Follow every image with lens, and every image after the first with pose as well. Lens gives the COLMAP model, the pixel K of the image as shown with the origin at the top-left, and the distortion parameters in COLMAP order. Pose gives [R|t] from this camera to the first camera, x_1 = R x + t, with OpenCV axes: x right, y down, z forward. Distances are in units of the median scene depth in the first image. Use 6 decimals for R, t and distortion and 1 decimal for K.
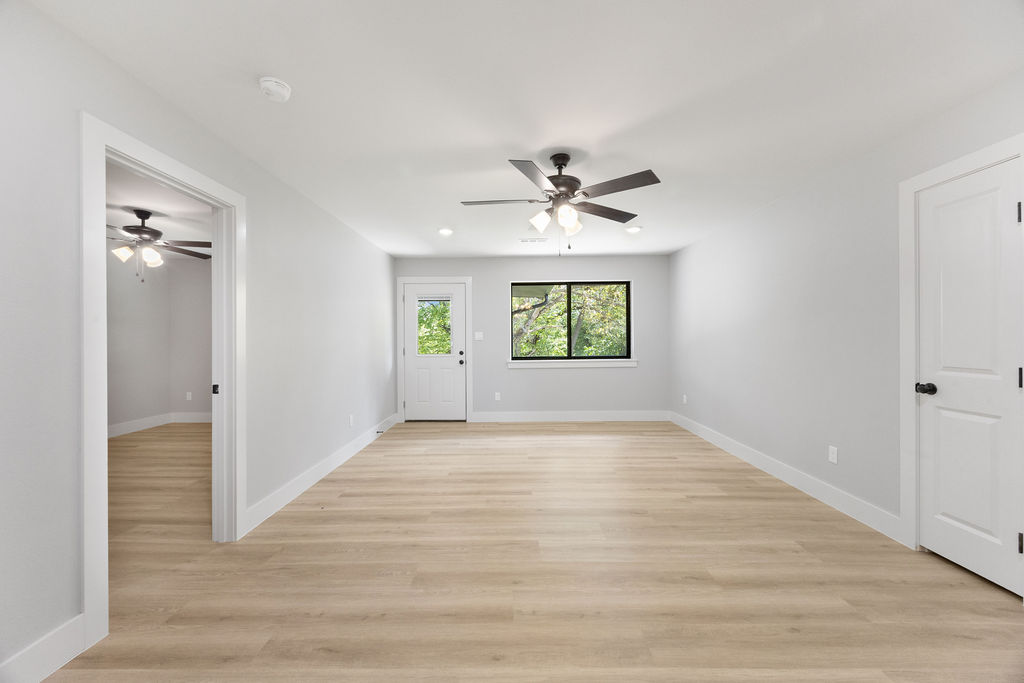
lens RADIAL K [[382.0, 0, 512.0], [0, 382.0, 341.5], [0, 0, 1]] dist [0.000758, 0.000122]
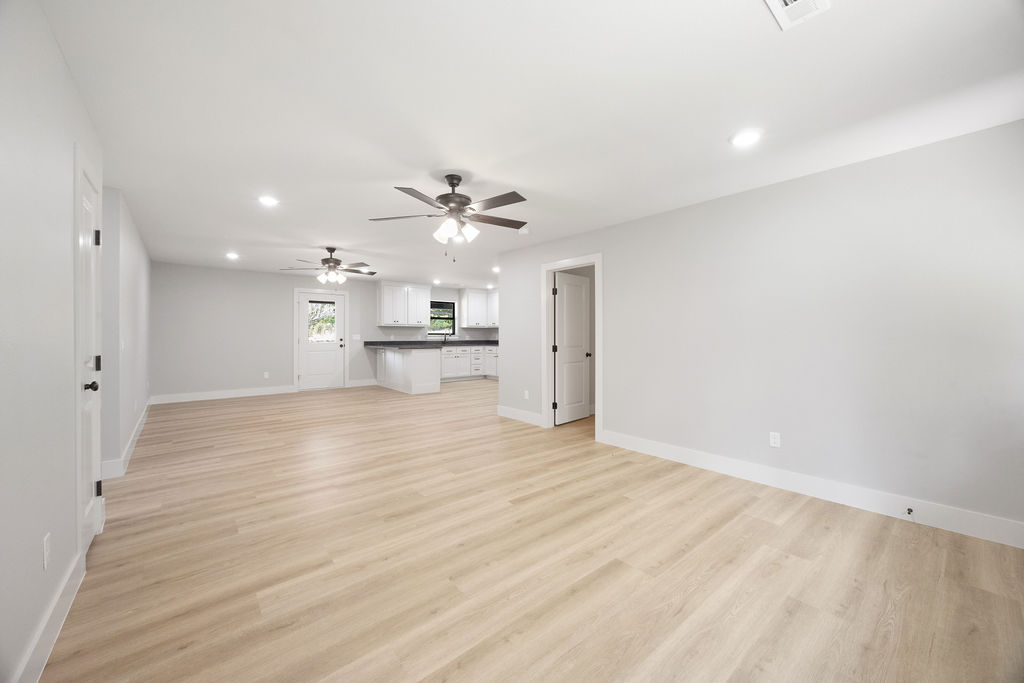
lens RADIAL K [[397.1, 0, 512.0], [0, 397.1, 341.5], [0, 0, 1]] dist [0.000404, 0.000122]
pose [[-0.762372, 0.011519, -0.647036, 0.708883], [-0.000224, 0.999837, 0.018063, -0.001737], [0.647139, 0.013915, -0.762245, 1.858801]]
